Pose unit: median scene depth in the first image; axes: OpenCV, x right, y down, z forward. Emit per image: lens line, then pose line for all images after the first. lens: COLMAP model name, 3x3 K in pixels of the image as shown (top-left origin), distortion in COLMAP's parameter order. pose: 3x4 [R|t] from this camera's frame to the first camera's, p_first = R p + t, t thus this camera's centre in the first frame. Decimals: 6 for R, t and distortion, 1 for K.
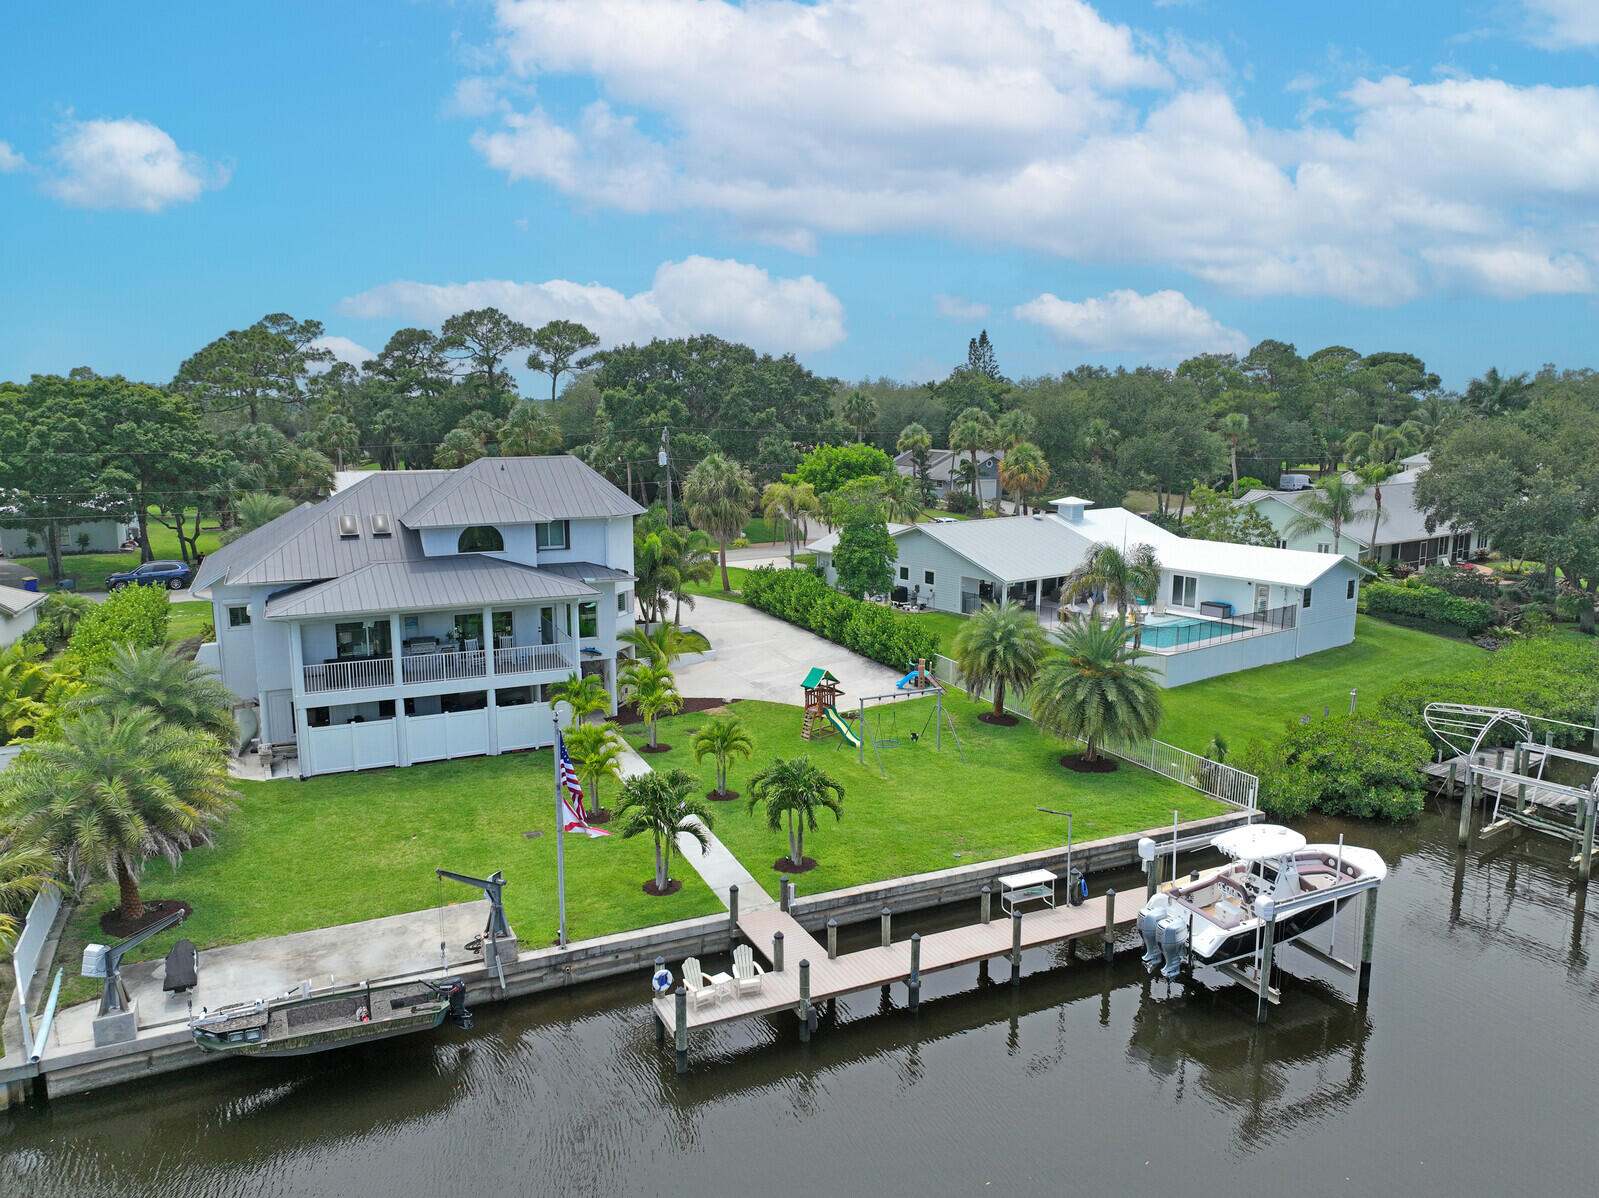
lens RADIAL K [[1114.5, 0, 804.7], [0, 1114.5, 602.2], [0, 0, 1]] dist [0.002378, 0.008176]
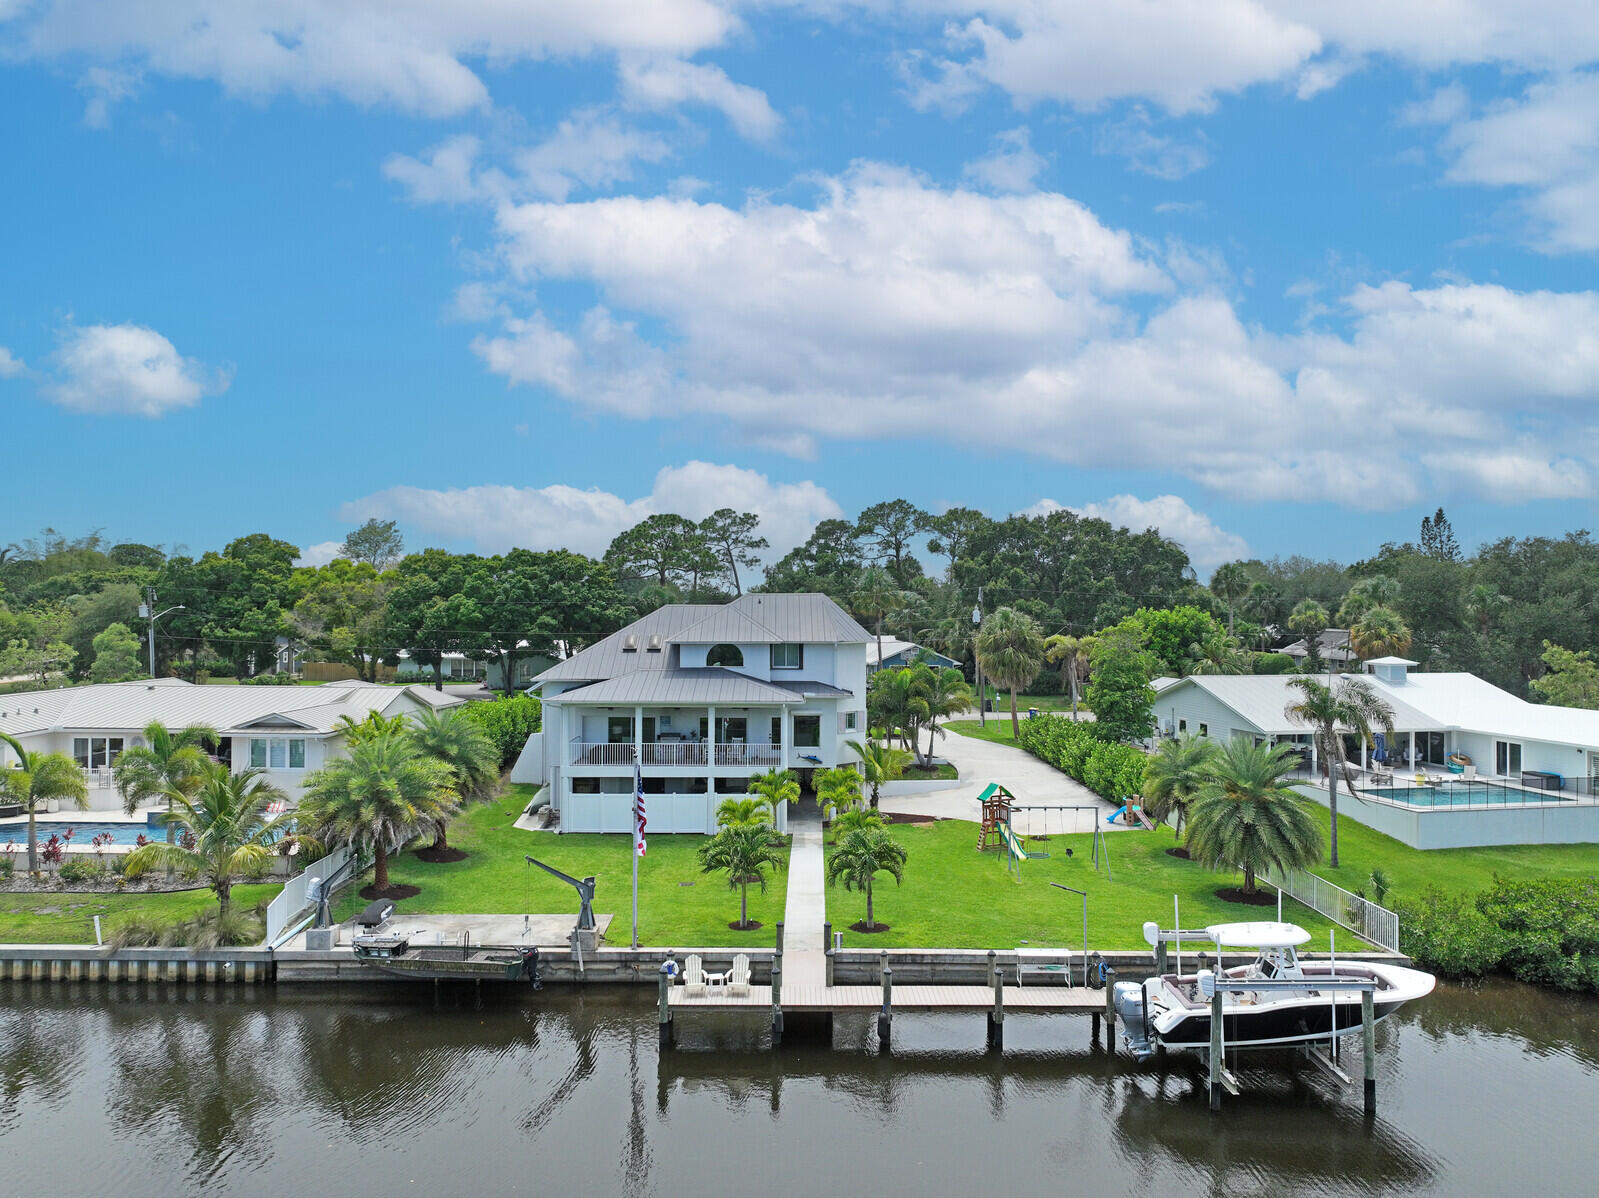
lens RADIAL K [[1114.5, 0, 804.7], [0, 1114.5, 602.2], [0, 0, 1]] dist [0.002378, 0.008176]
pose [[0.908676, 0.001087, -0.417500, 0.315930], [-0.075570, 0.983907, -0.161913, 0.081666], [0.410606, 0.178677, 0.894135, -0.057450]]
